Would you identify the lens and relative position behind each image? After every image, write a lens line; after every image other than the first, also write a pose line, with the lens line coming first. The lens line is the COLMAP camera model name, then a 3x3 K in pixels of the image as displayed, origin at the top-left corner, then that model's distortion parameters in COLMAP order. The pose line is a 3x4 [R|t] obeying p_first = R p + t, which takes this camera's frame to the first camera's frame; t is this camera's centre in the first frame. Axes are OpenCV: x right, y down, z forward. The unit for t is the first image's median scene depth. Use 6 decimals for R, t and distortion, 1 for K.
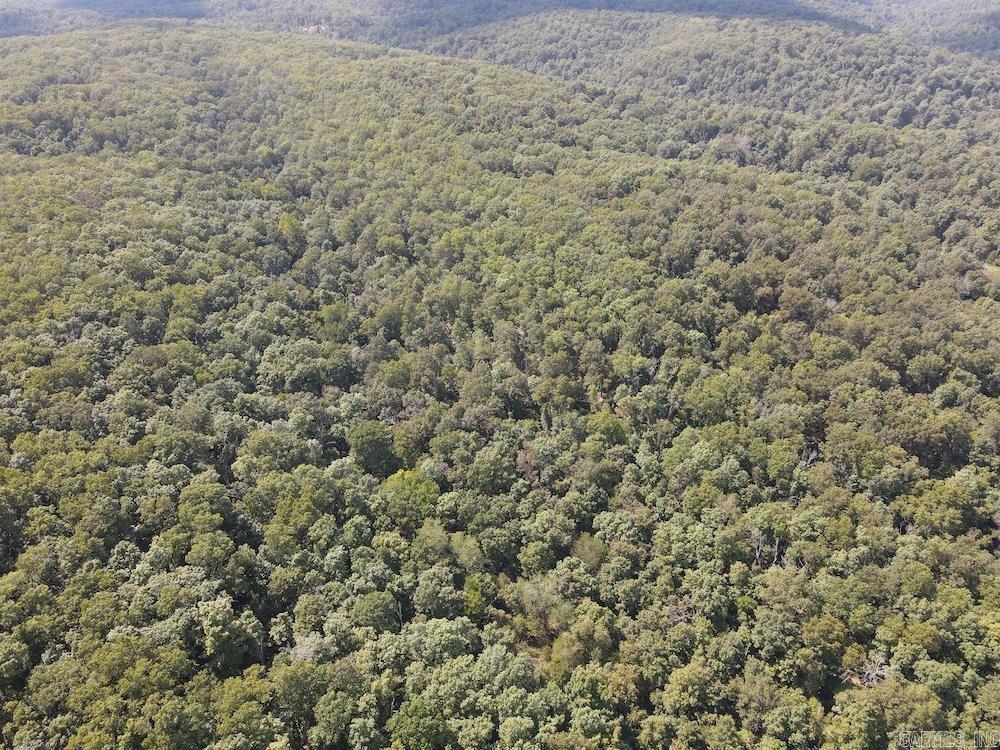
lens RADIAL K [[731.6, 0, 495.5], [0, 731.6, 378.5], [0, 0, 1]] dist [0.001283, 0.016331]
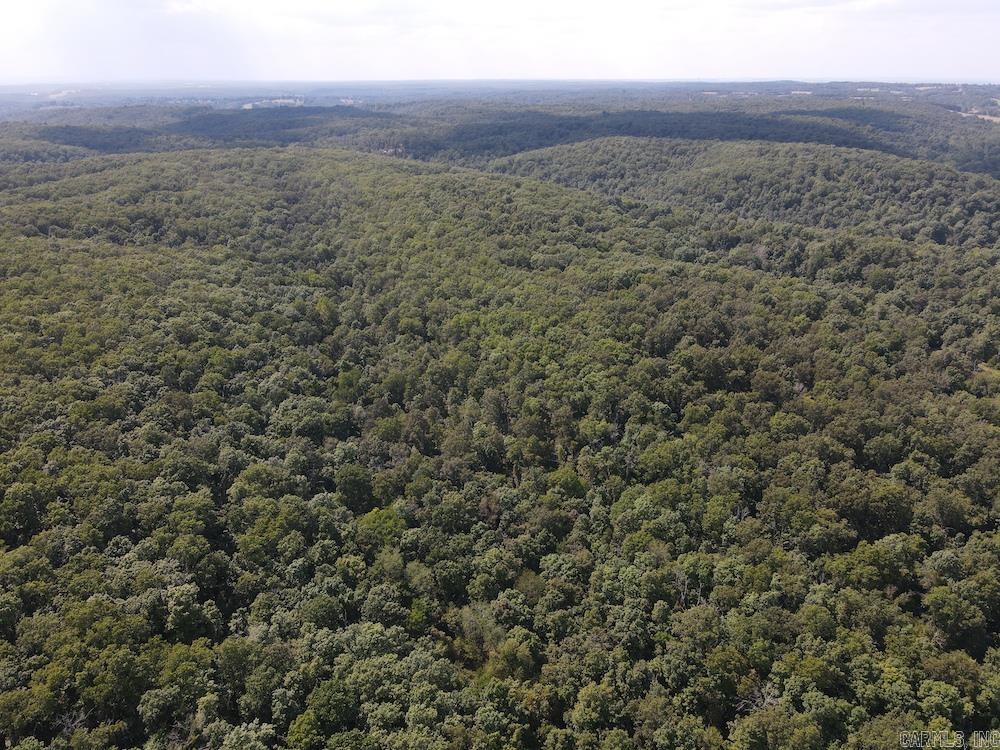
lens RADIAL K [[731.6, 0, 497.7], [0, 731.6, 375.6], [0, 0, 1]] dist [0.001283, 0.016331]
pose [[0.994513, 0.040346, -0.096518, 0.116484], [-0.054703, 0.987010, -0.151062, 0.062999], [0.089170, 0.155513, 0.983801, -0.087605]]
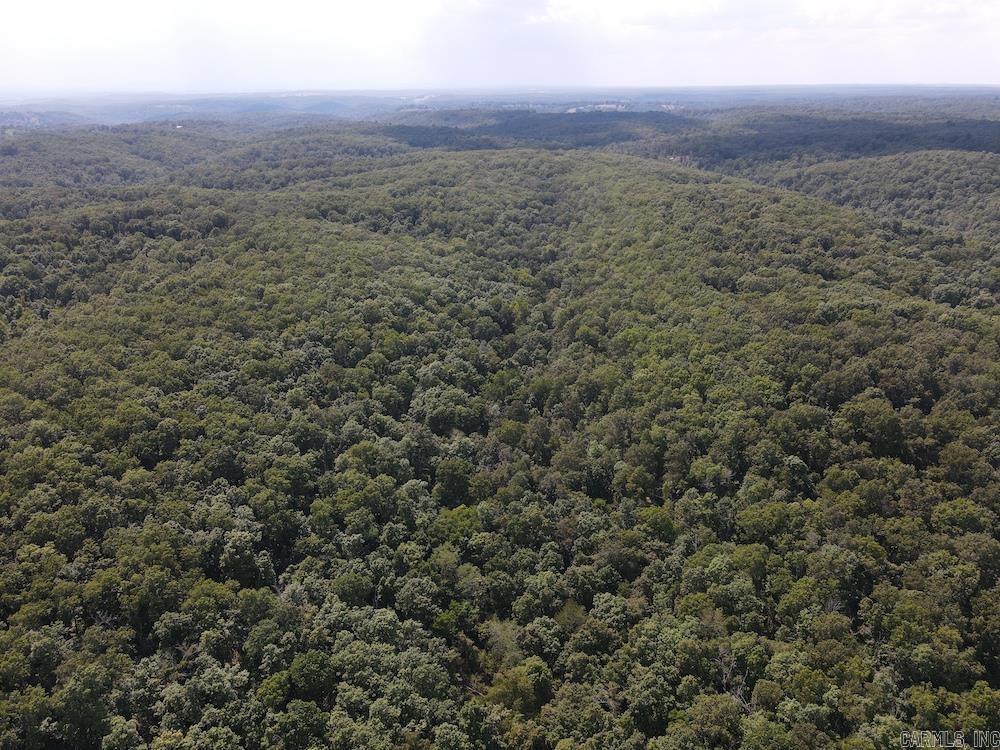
lens RADIAL K [[731.6, 0, 501.8], [0, 731.6, 372.2], [0, 0, 1]] dist [0.001283, 0.016331]
pose [[0.867102, 0.183906, -0.462939, 0.309205], [-0.257232, 0.961164, -0.099974, 0.018883], [0.426575, 0.205770, 0.880734, -0.017570]]
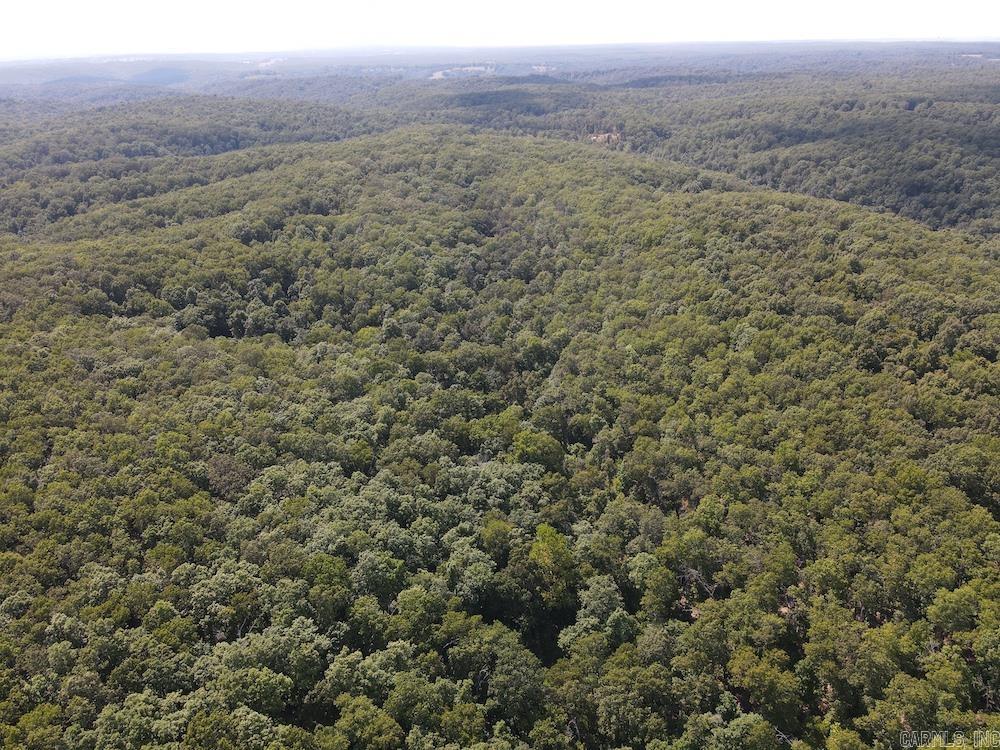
lens RADIAL K [[731.6, 0, 493.4], [0, 731.6, 373.5], [0, 0, 1]] dist [0.001283, 0.016331]
pose [[0.940778, 0.130654, -0.312834, -0.211237], [-0.165342, 0.982397, -0.086935, -0.348229], [0.295969, 0.133511, 0.945821, 0.572622]]
